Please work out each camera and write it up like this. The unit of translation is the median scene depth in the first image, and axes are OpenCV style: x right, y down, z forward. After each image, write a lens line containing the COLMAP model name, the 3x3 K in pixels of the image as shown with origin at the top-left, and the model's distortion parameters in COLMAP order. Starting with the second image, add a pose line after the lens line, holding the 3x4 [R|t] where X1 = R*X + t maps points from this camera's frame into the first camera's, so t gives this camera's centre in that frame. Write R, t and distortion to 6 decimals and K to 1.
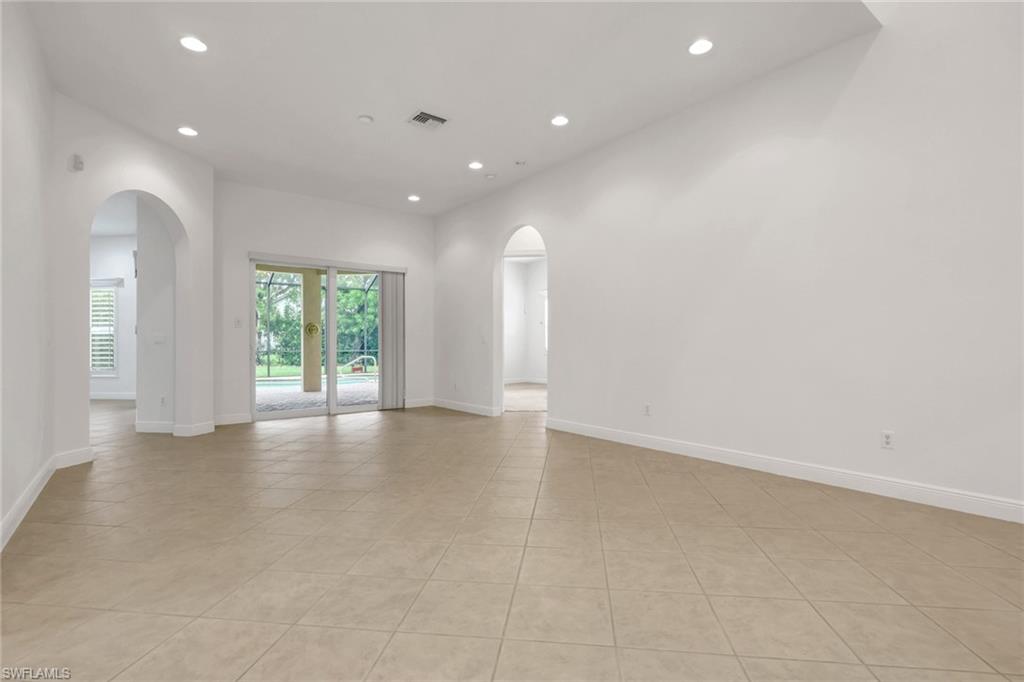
lens RADIAL K [[484.0, 0, 512.0], [0, 484.0, 341.0], [0, 0, 1]] dist [0.003951, 0.000480]
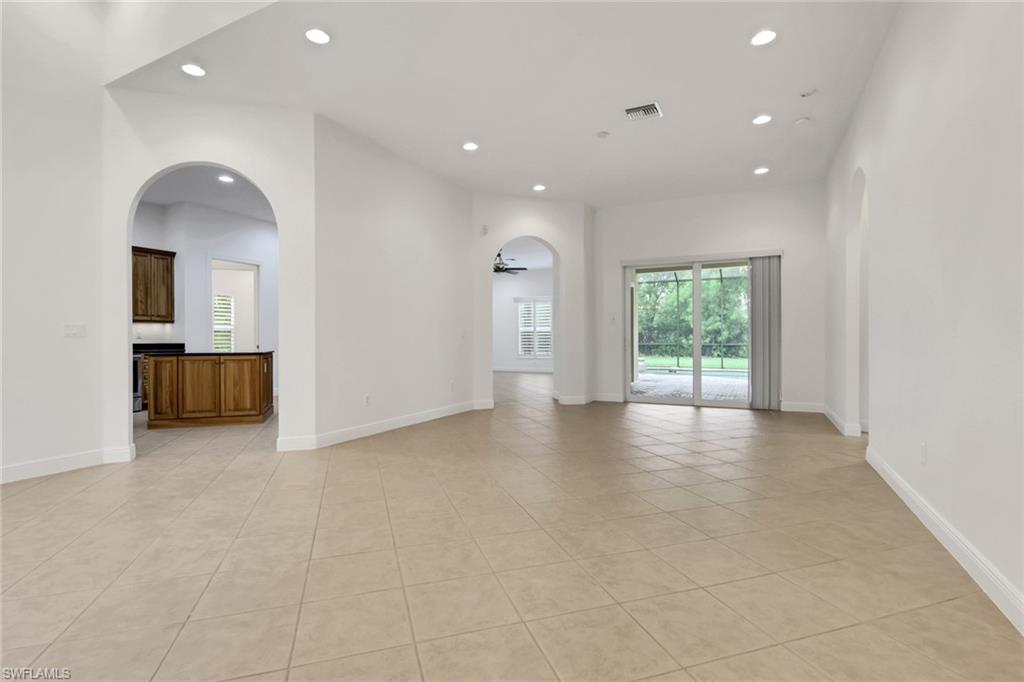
lens RADIAL K [[480.4, 0, 512.0], [0, 480.4, 341.0], [0, 0, 1]] dist [-0.003197, -0.000434]
pose [[0.428635, 0.007977, -0.903443, 0.372515], [0.005325, 0.999921, 0.011355, 0.000355], [0.903462, -0.009678, 0.428559, 0.208861]]
